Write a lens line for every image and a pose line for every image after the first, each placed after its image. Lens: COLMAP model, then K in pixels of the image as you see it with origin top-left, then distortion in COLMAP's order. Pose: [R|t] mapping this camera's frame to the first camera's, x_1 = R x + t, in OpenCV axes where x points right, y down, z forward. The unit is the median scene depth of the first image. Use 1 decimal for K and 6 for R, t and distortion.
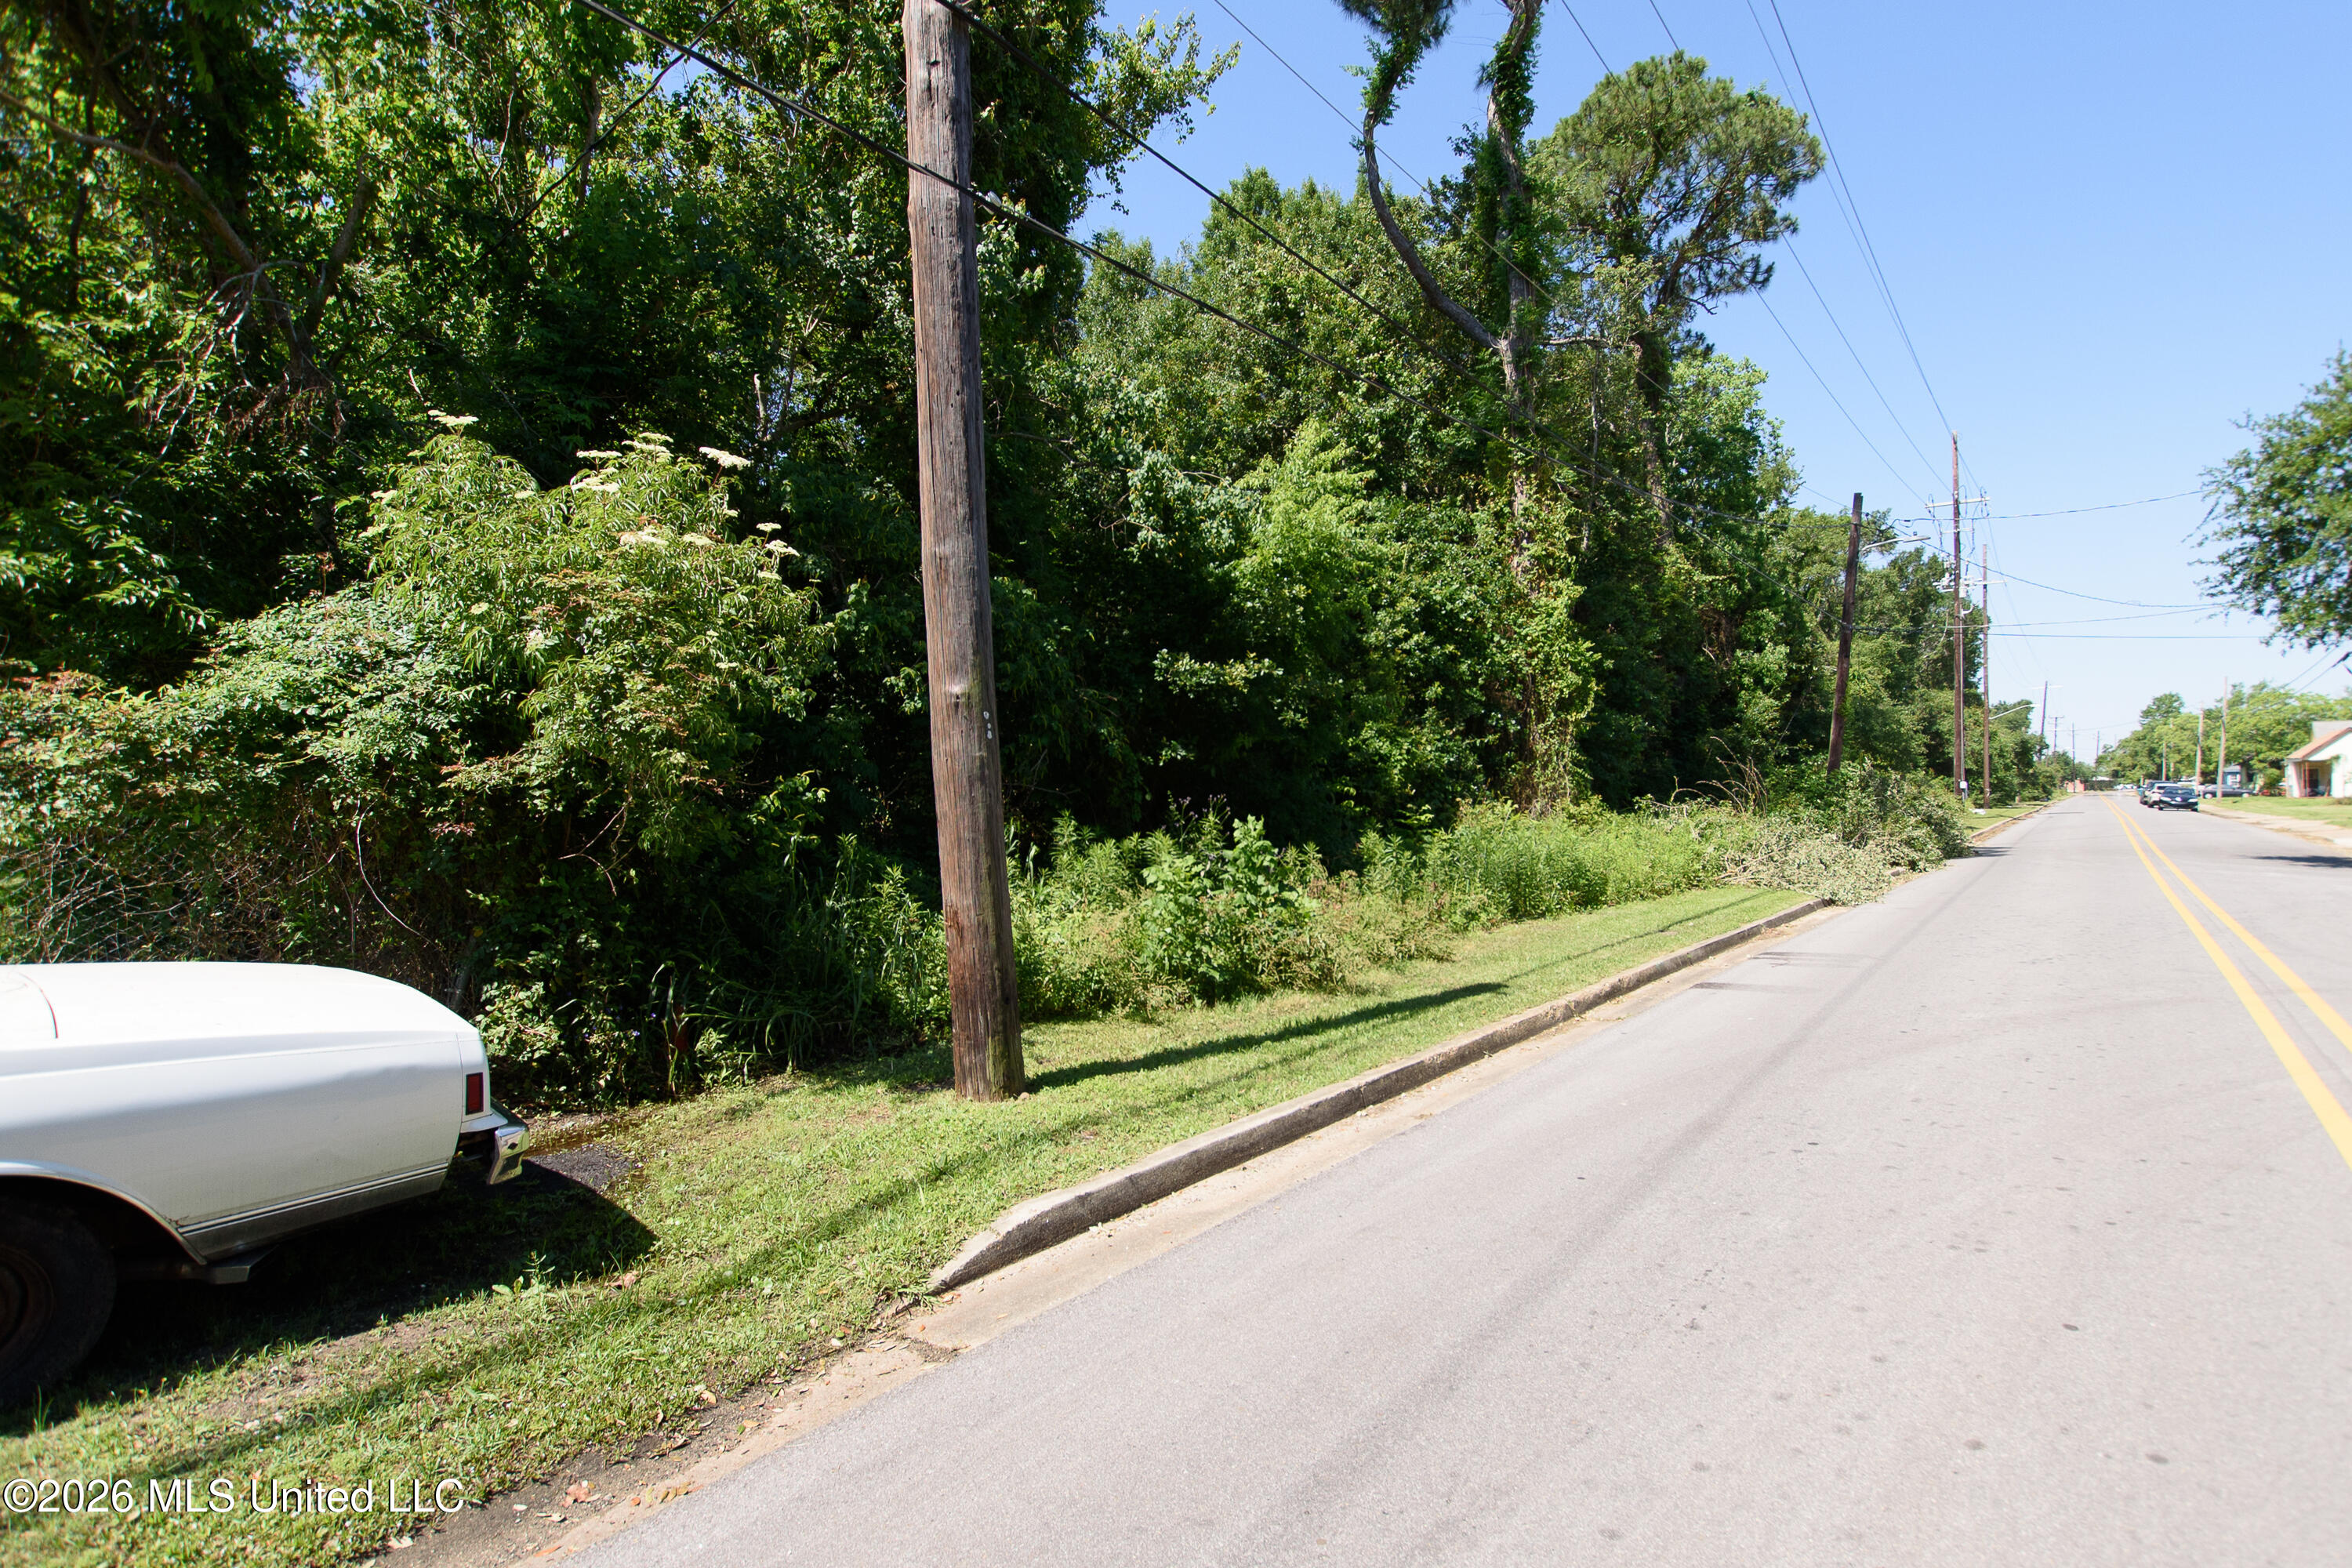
lens RADIAL K [[1178.1, 0, 1196.2], [0, 1178.1, 809.8], [0, 0, 1]] dist [0.005924, -0.000562]
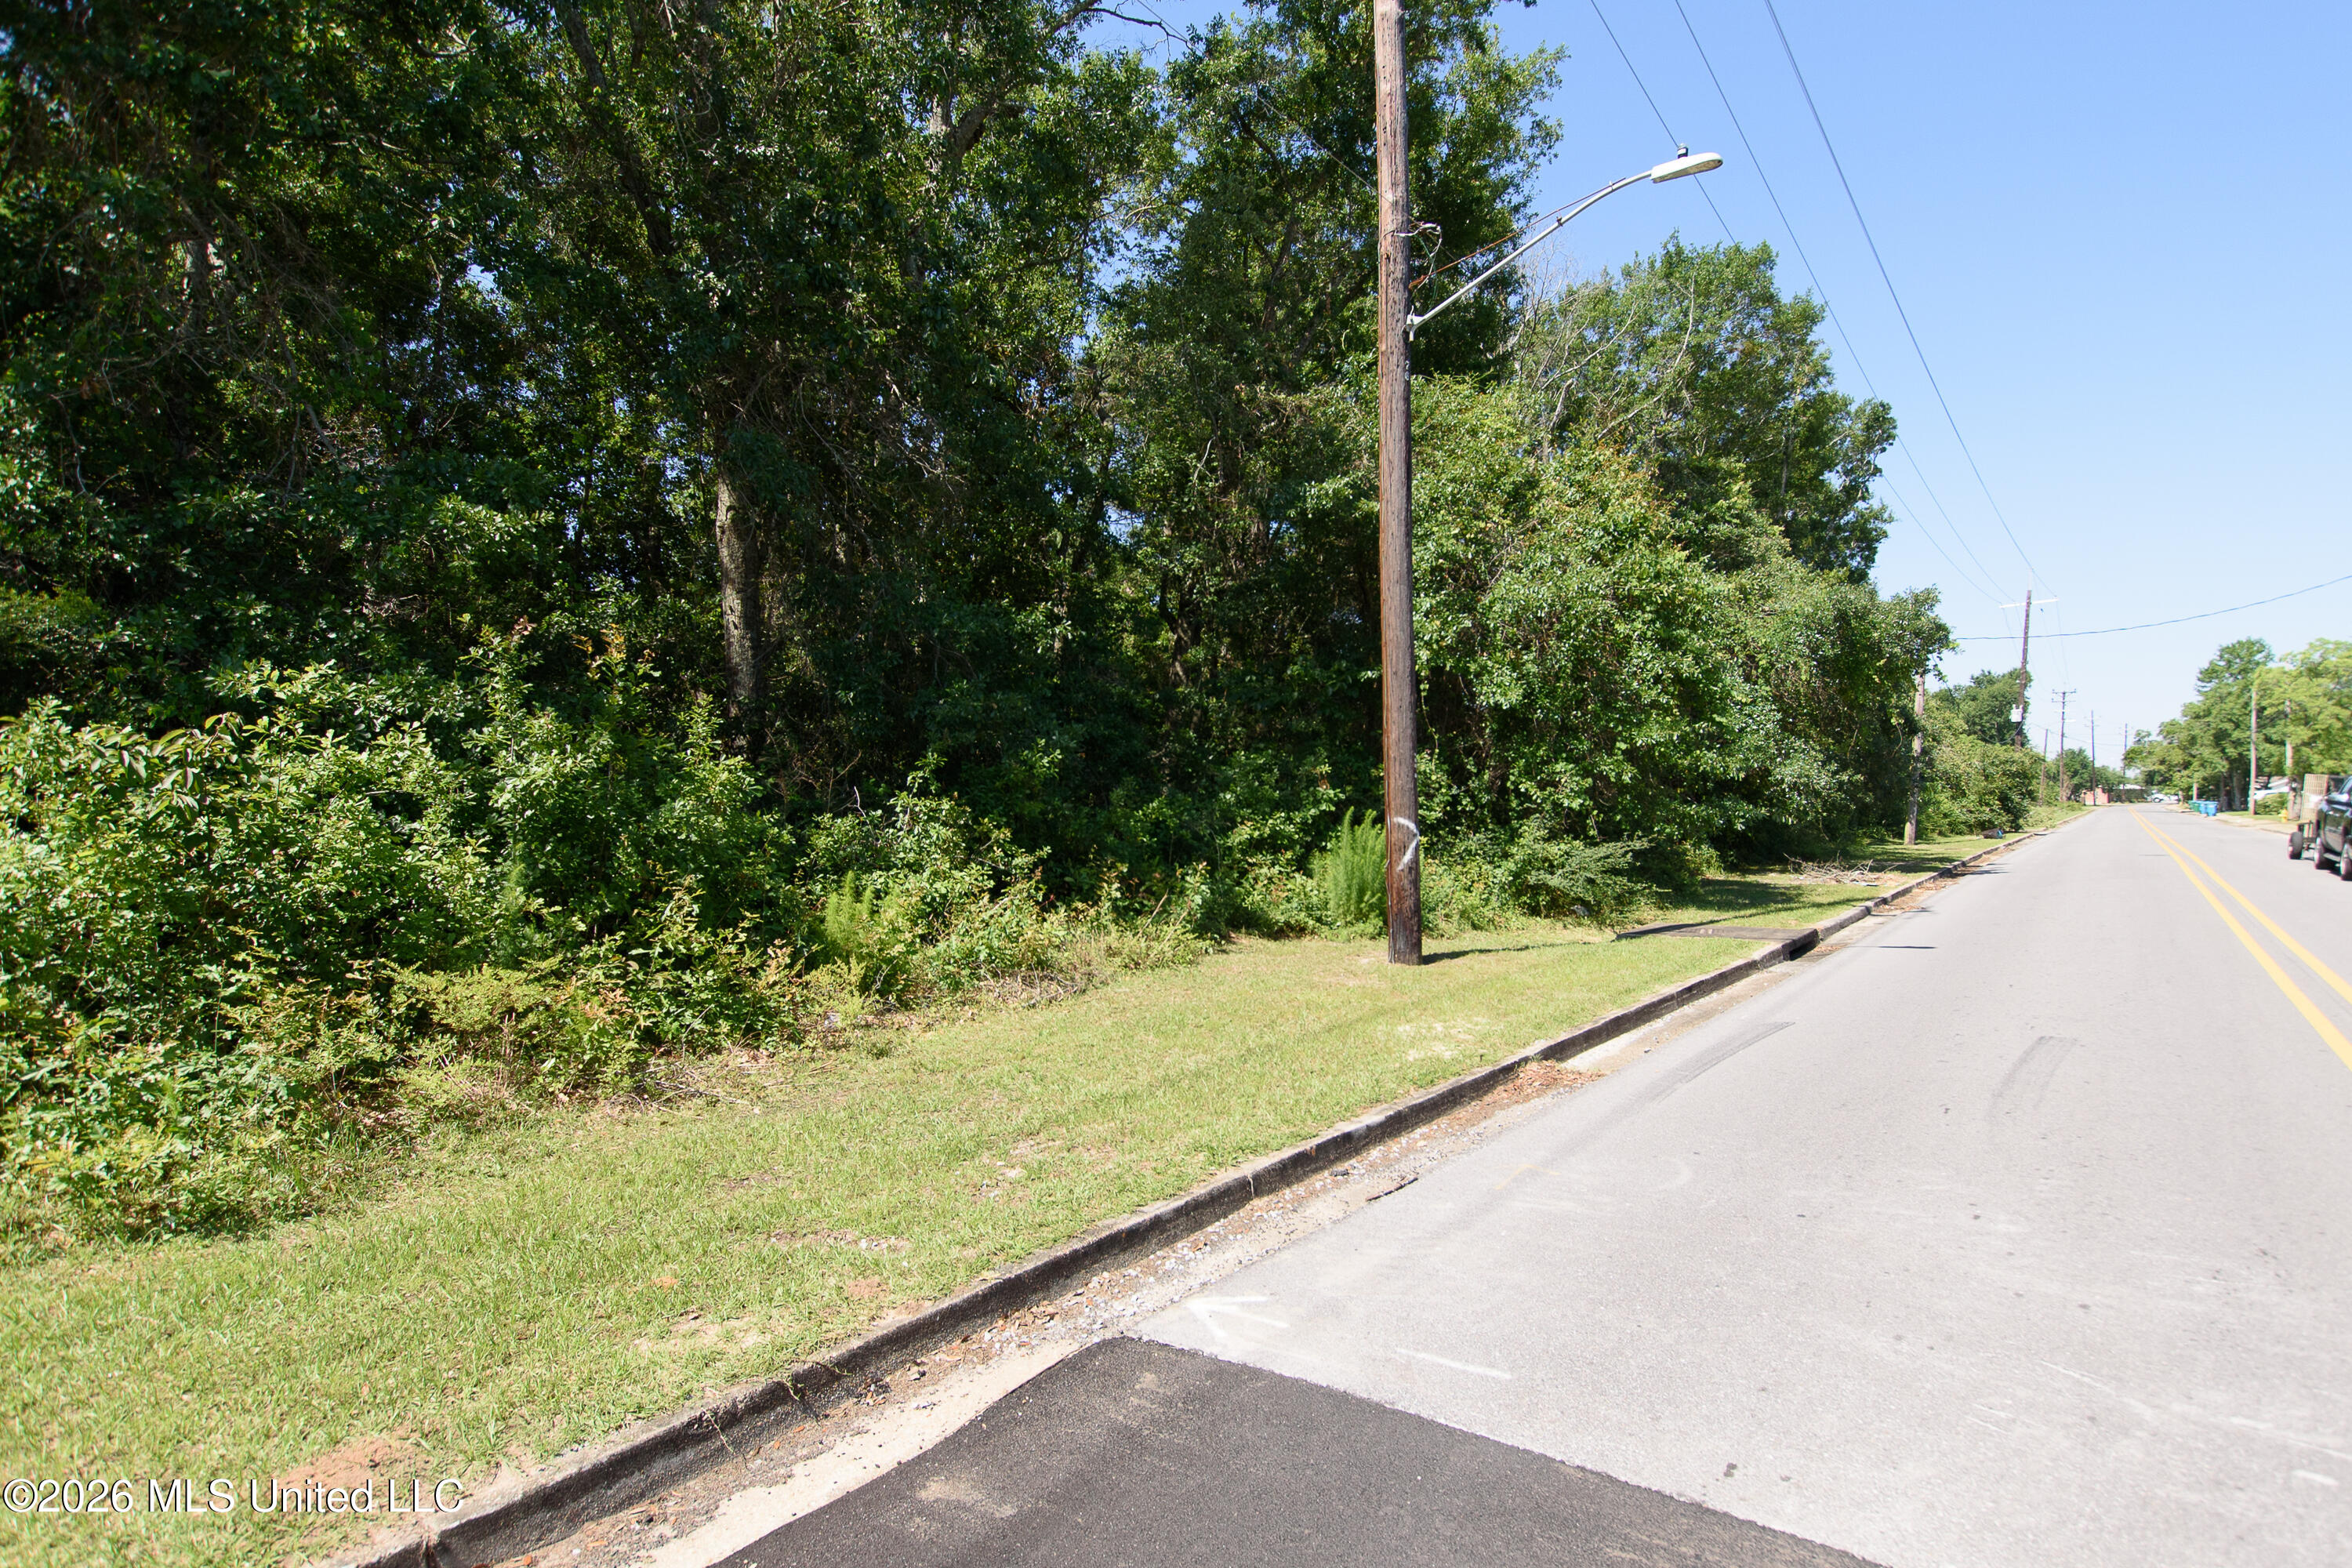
lens RADIAL K [[1229.0, 0, 1175.3], [0, 1229.0, 789.5], [0, 0, 1]] dist [-0.000355, -0.000176]
pose [[0.999978, 0.003170, -0.005824, 1.483237], [-0.003308, 0.999713, -0.023724, -0.036395], [0.005747, 0.023743, 0.999702, 1.962507]]
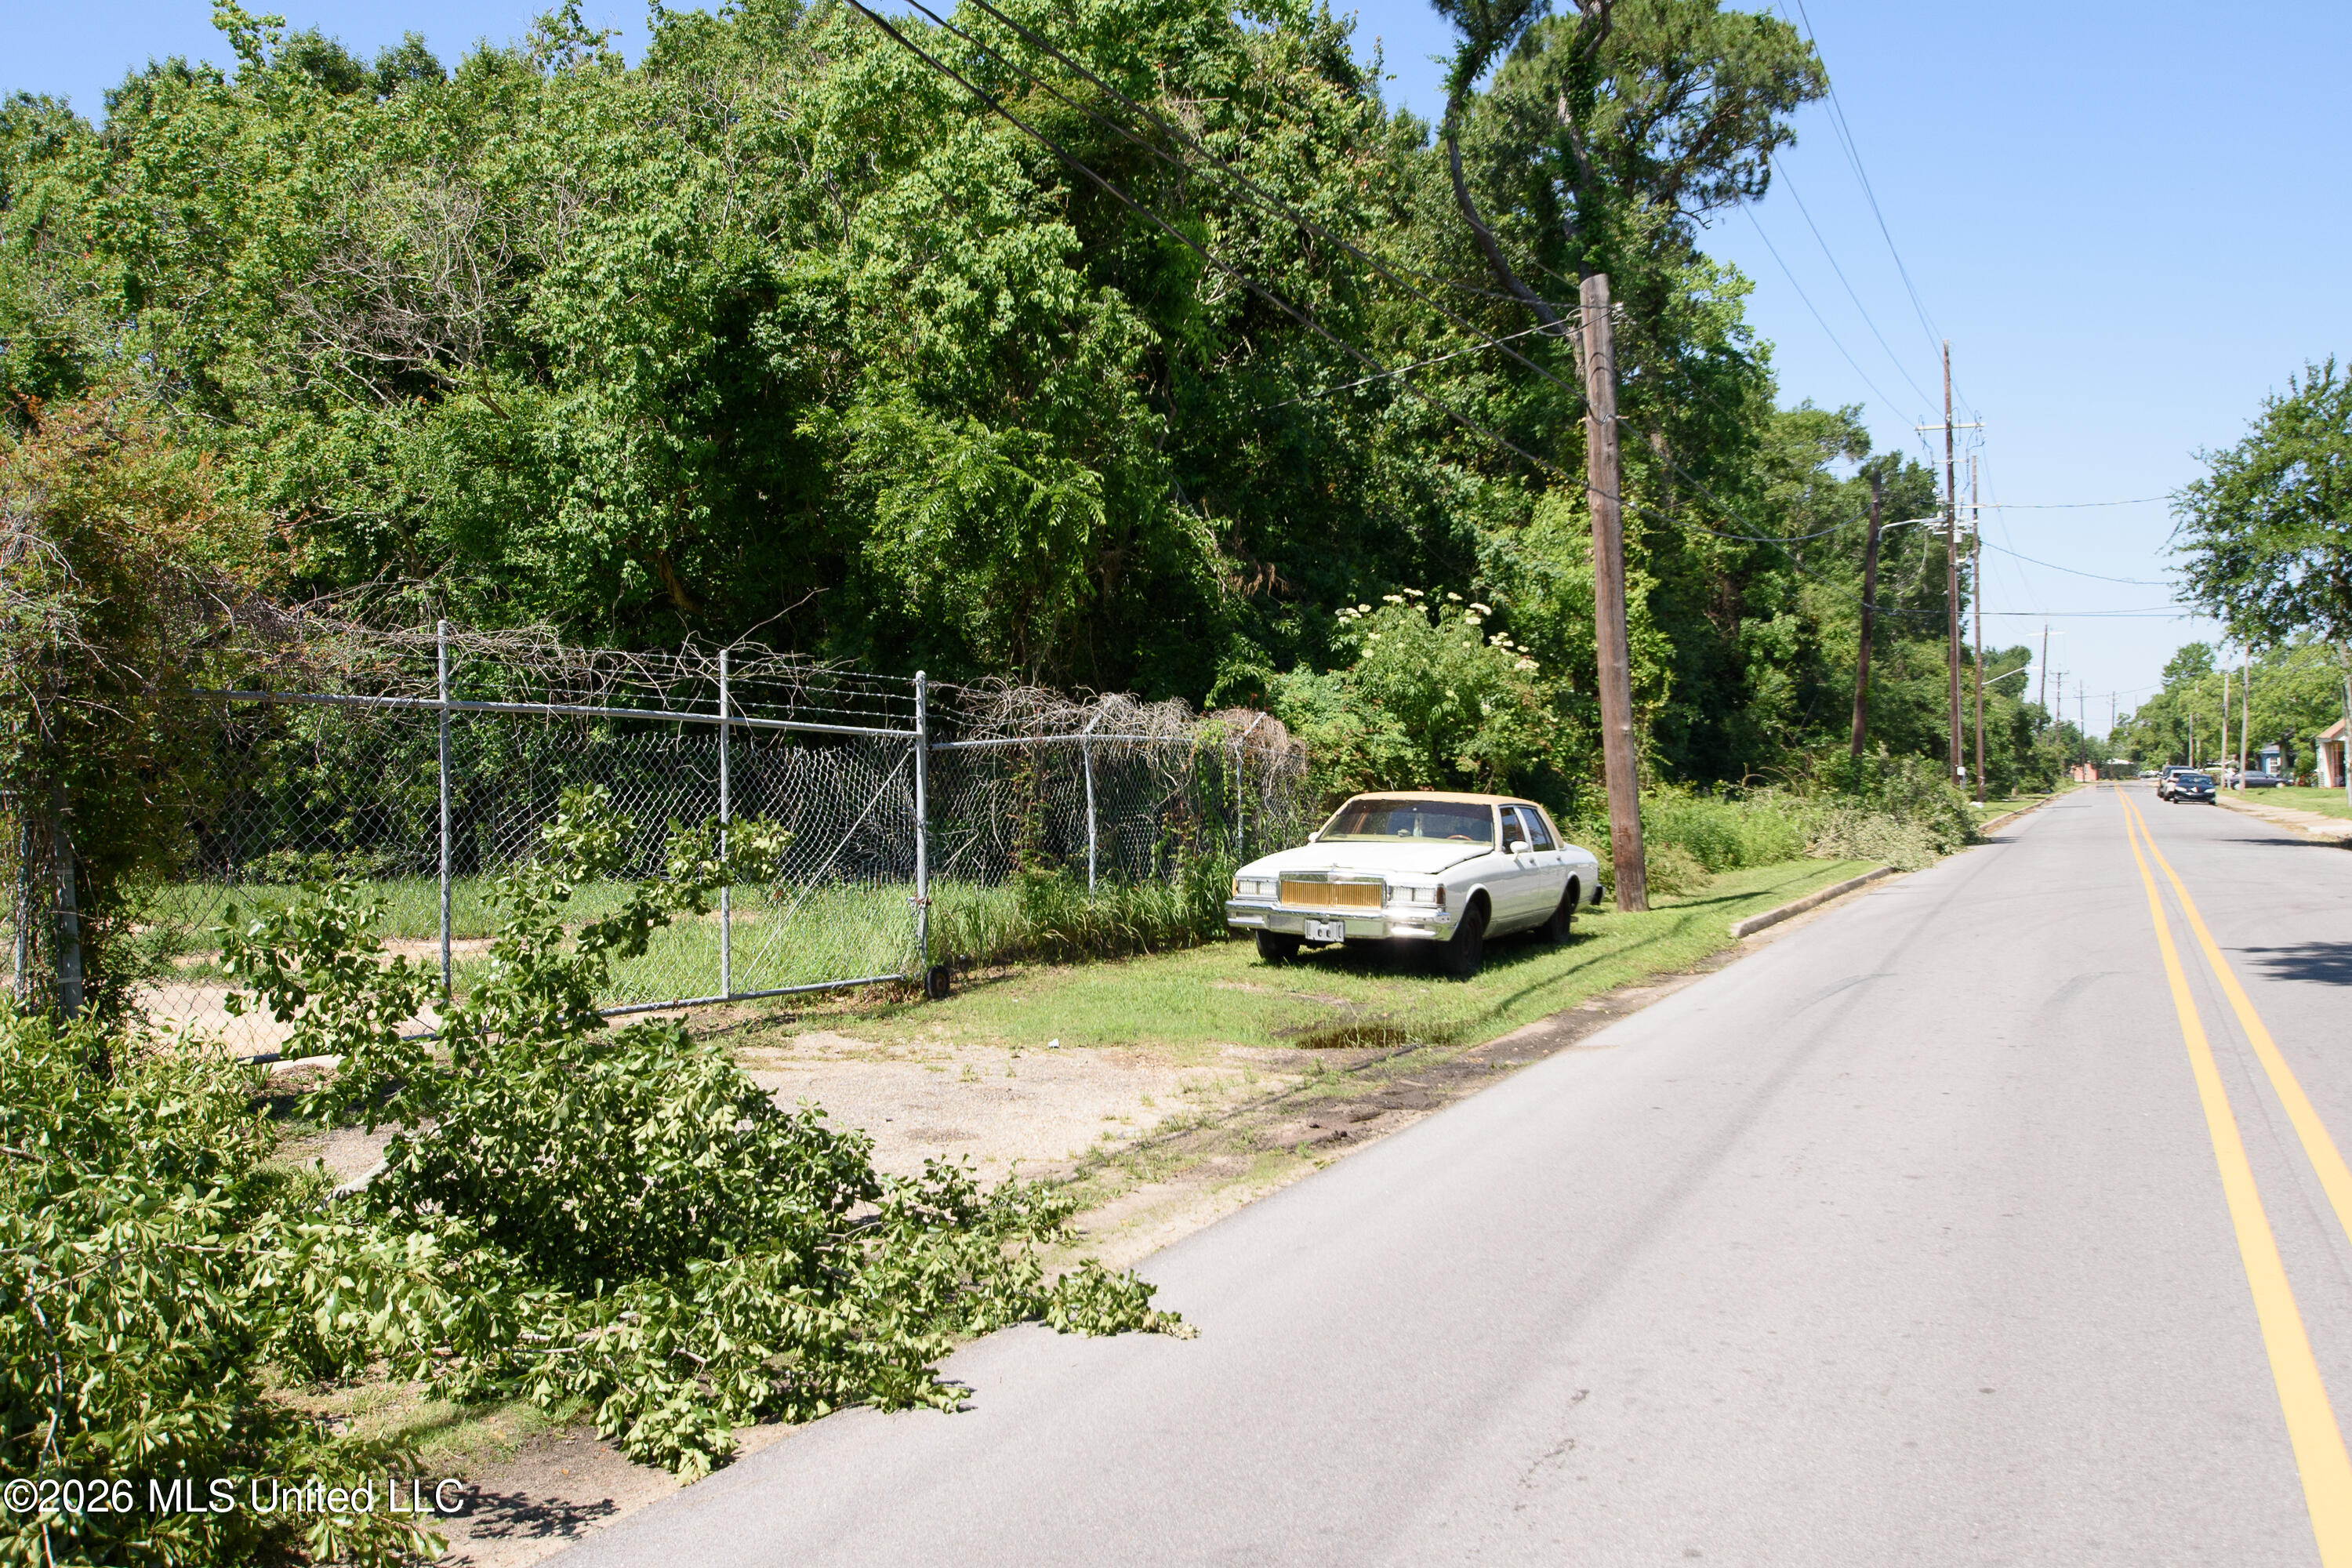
lens RADIAL K [[2066.6, 0, 1167.4], [0, 2066.6, 773.3], [0, 0, 1]] dist [-0.013587, 0.002232]
pose [[0.975856, 0.001494, 0.218411, -0.275494], [0.002622, 0.999824, -0.018557, 0.007707], [-0.218401, 0.018682, 0.975680, -0.379179]]
